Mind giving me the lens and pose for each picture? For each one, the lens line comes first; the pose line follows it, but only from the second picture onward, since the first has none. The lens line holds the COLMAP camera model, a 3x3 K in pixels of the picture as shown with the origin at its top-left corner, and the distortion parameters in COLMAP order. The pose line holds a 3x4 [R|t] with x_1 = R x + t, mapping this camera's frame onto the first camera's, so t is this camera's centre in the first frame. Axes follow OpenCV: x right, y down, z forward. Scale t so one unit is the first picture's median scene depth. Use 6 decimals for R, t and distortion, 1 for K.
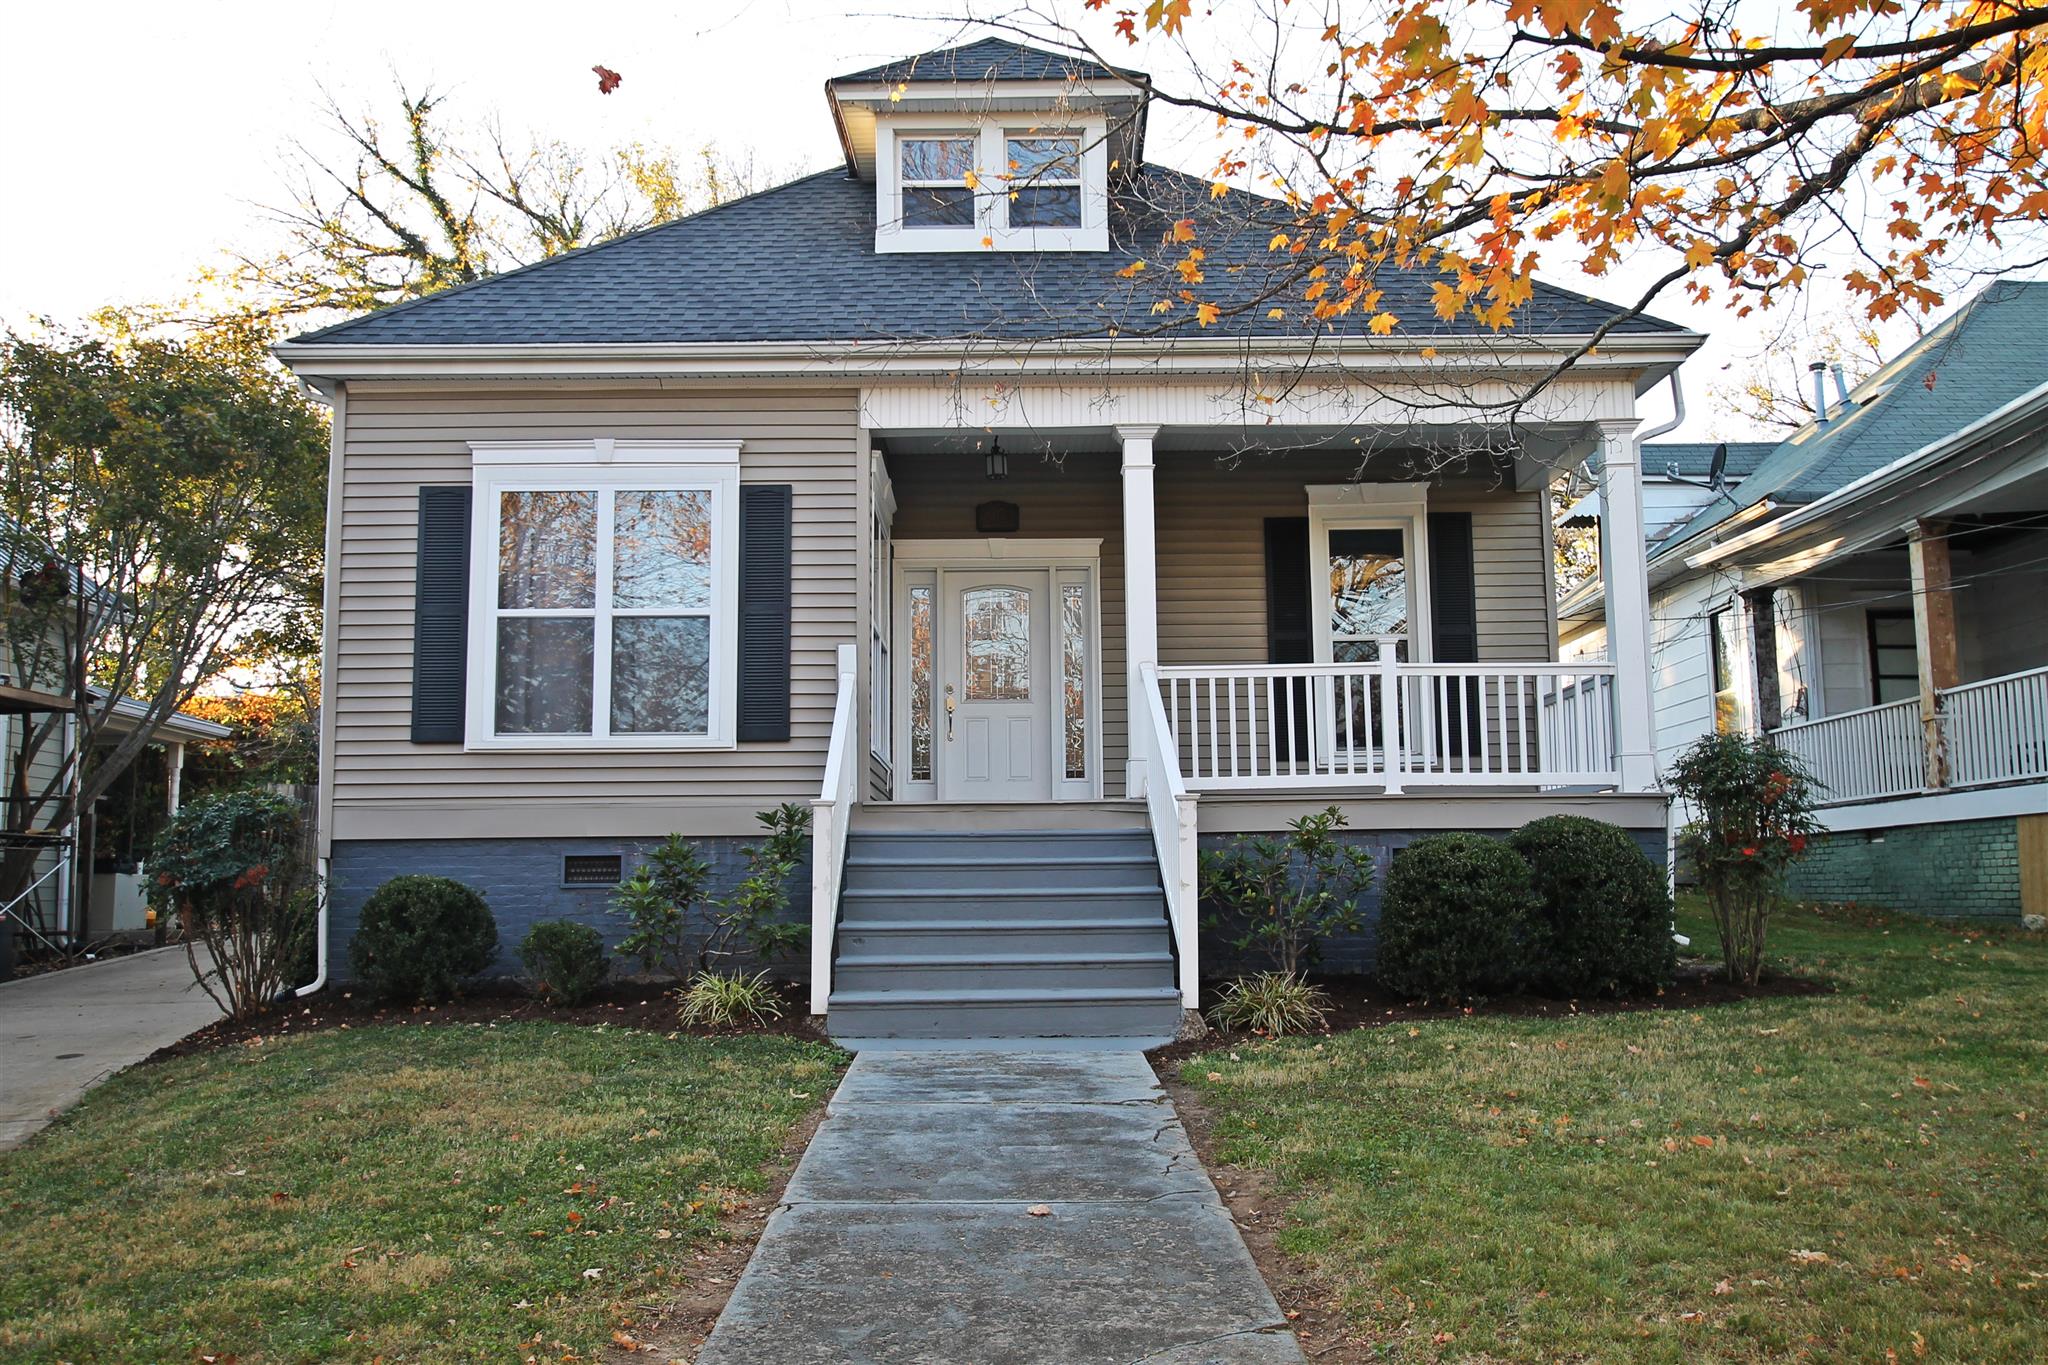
lens RADIAL K [[1681.7, 0, 1024.0], [0, 1681.7, 682.5], [0, 0, 1]] dist [-0.002102, 0.000135]
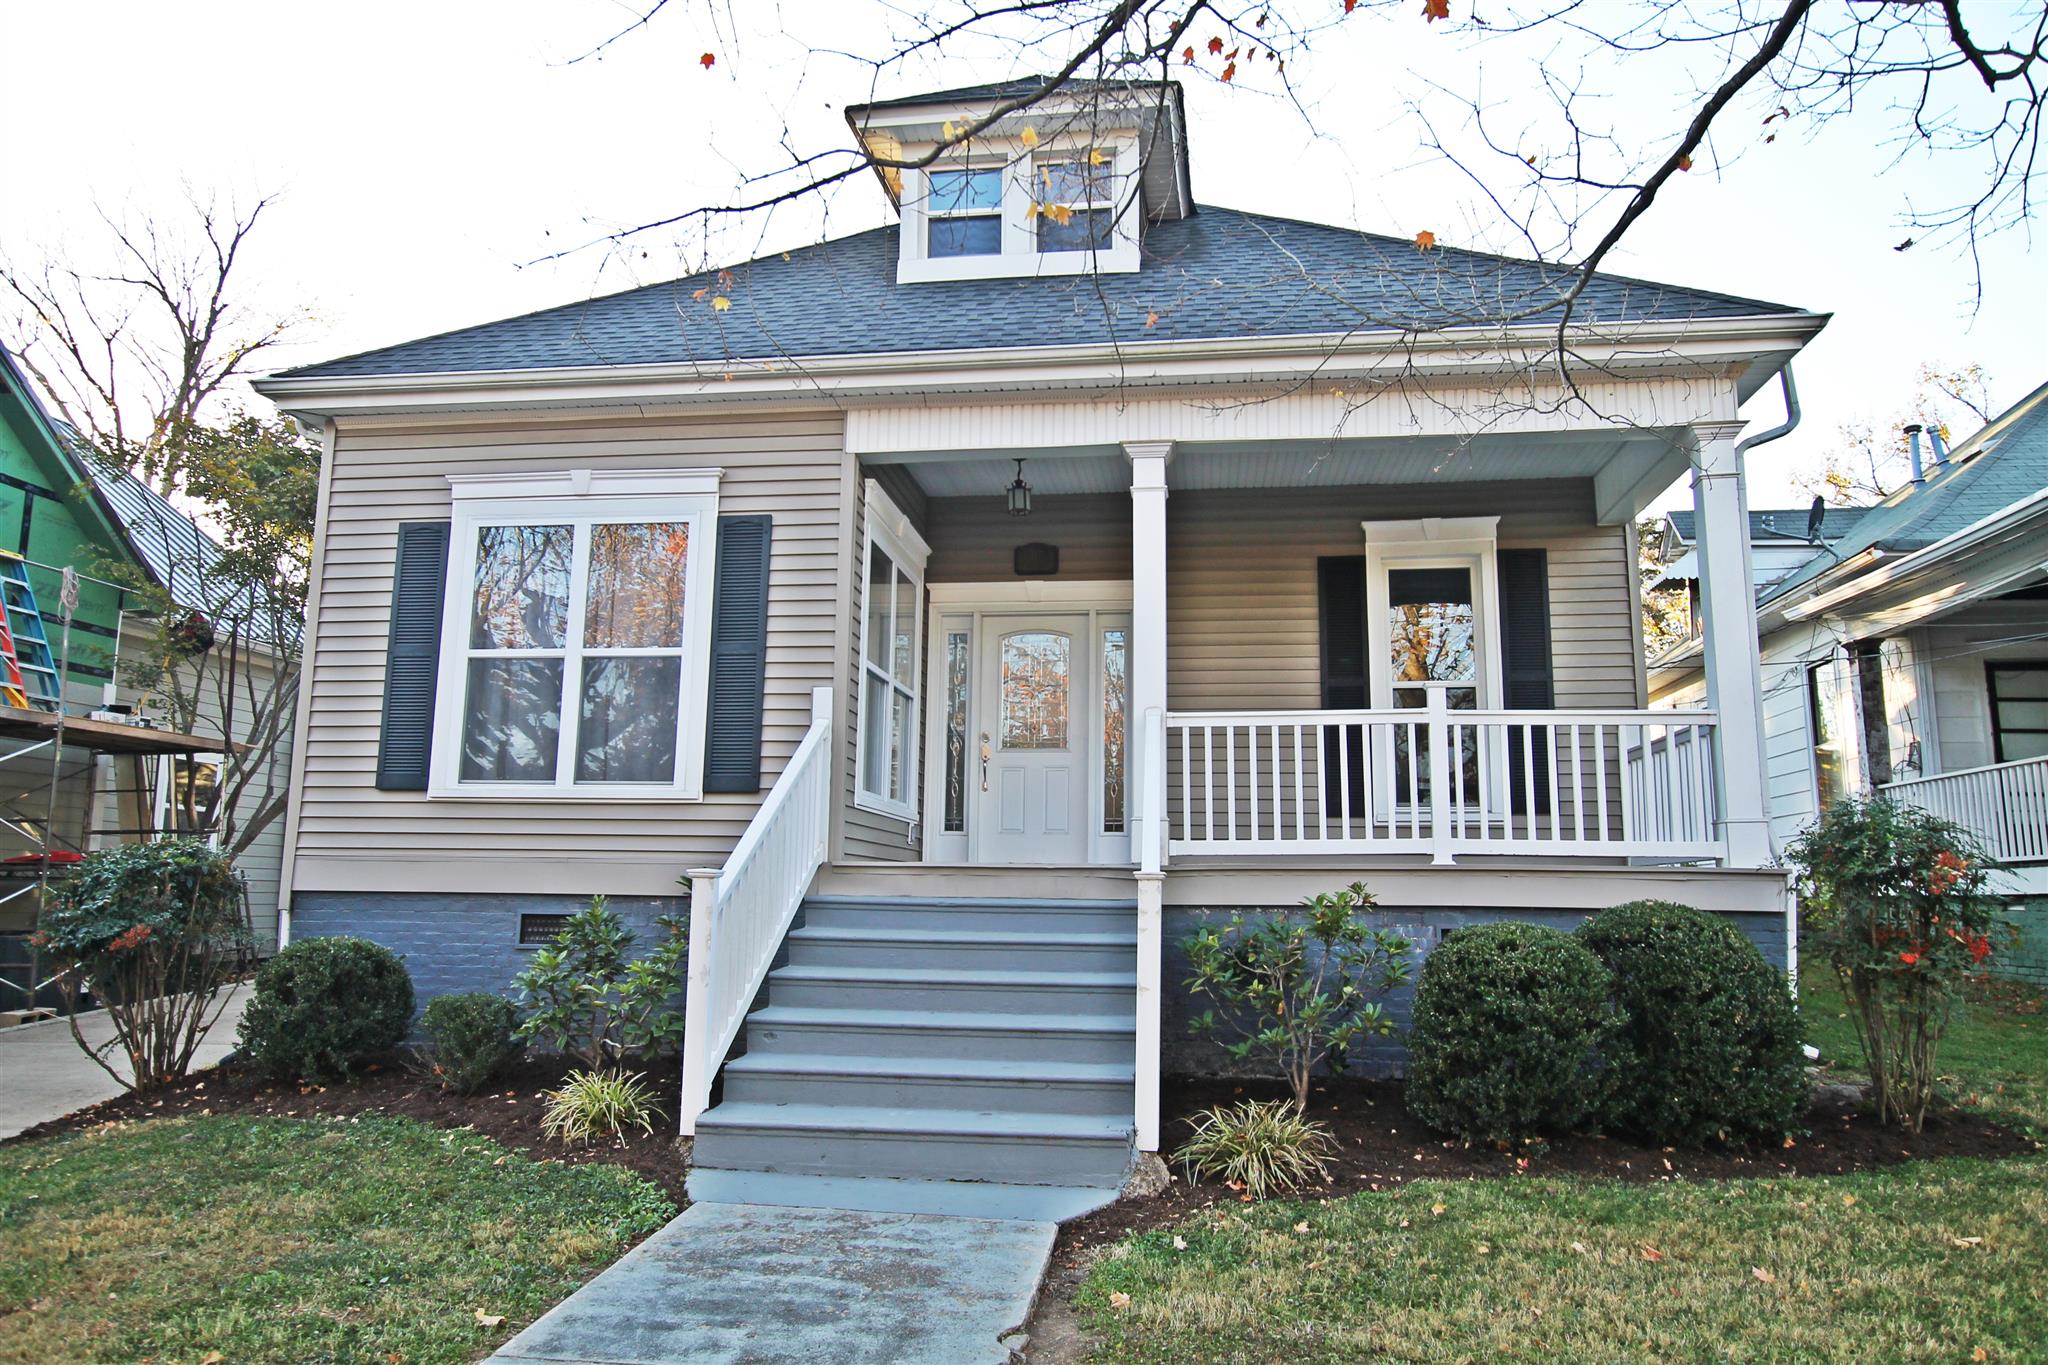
lens RADIAL K [[1335.2, 0, 1024.0], [0, 1335.2, 682.5], [0, 0, 1]] dist [-0.005019, 0.001892]
pose [[0.991091, 0.001183, -0.133182, 0.097304], [-0.006126, 0.999307, -0.036715, 0.000845], [0.133046, 0.037204, 0.990411, 0.293219]]
